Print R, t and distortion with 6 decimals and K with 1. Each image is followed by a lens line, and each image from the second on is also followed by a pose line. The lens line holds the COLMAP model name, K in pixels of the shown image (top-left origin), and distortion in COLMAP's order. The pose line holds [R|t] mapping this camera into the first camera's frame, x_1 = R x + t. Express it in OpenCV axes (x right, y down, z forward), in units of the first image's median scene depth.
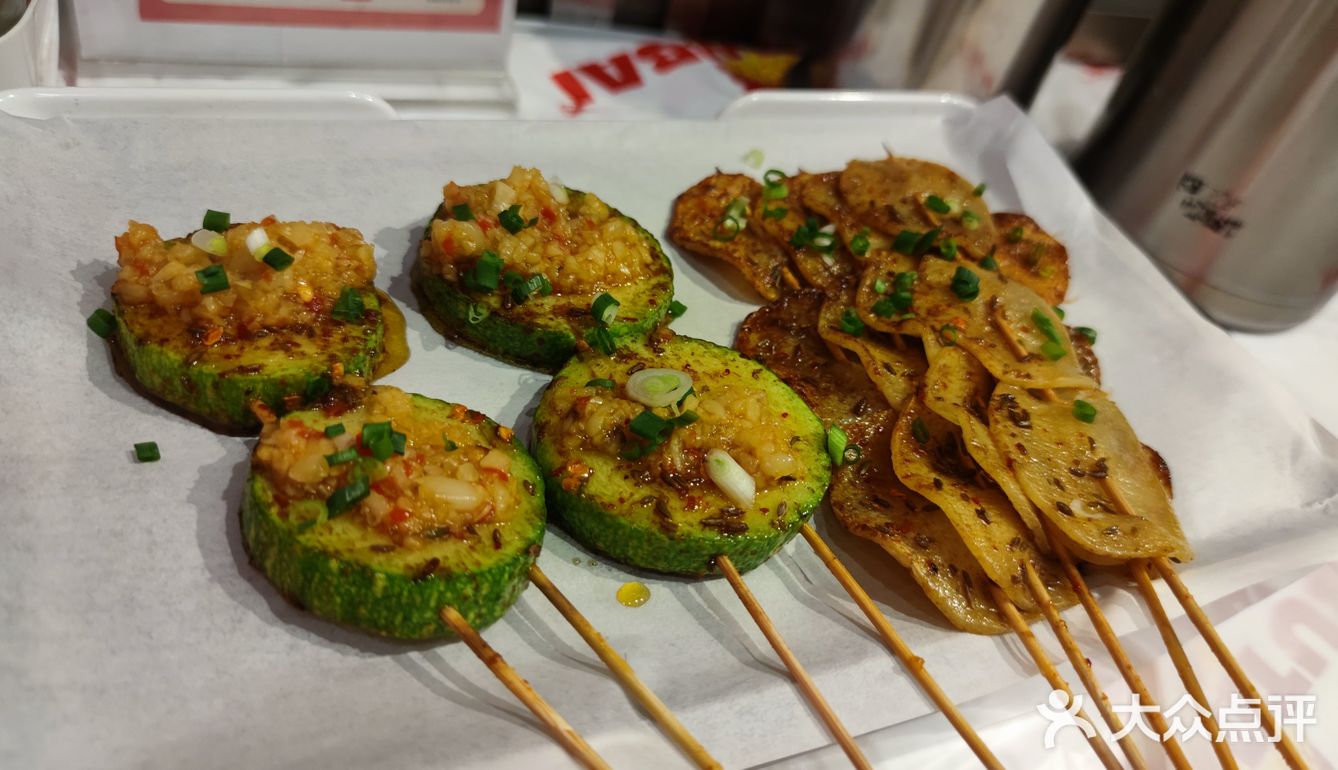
lens RADIAL K [[998.0, 0, 693.5], [0, 998.0, 387.7], [0, 0, 1]] dist [0.005703, -0.000102]
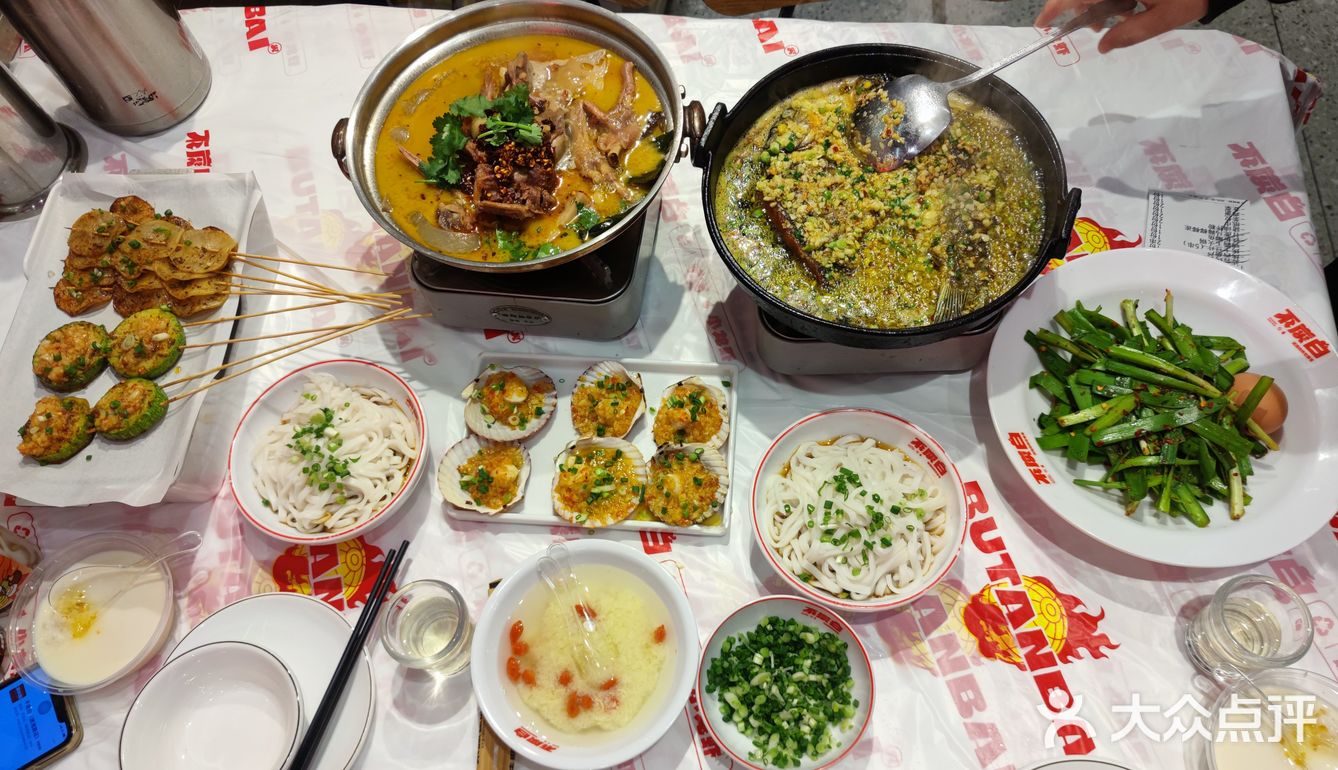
lens RADIAL K [[998.0, 0, 693.5], [0, 998.0, 387.7], [0, 0, 1]] dist [0.005703, -0.000102]
pose [[0.397907, -0.904282, 0.154737, 0.077125], [0.732587, 0.414716, 0.539747, -0.403101], [-0.552256, -0.101411, 0.827484, -3.350120]]
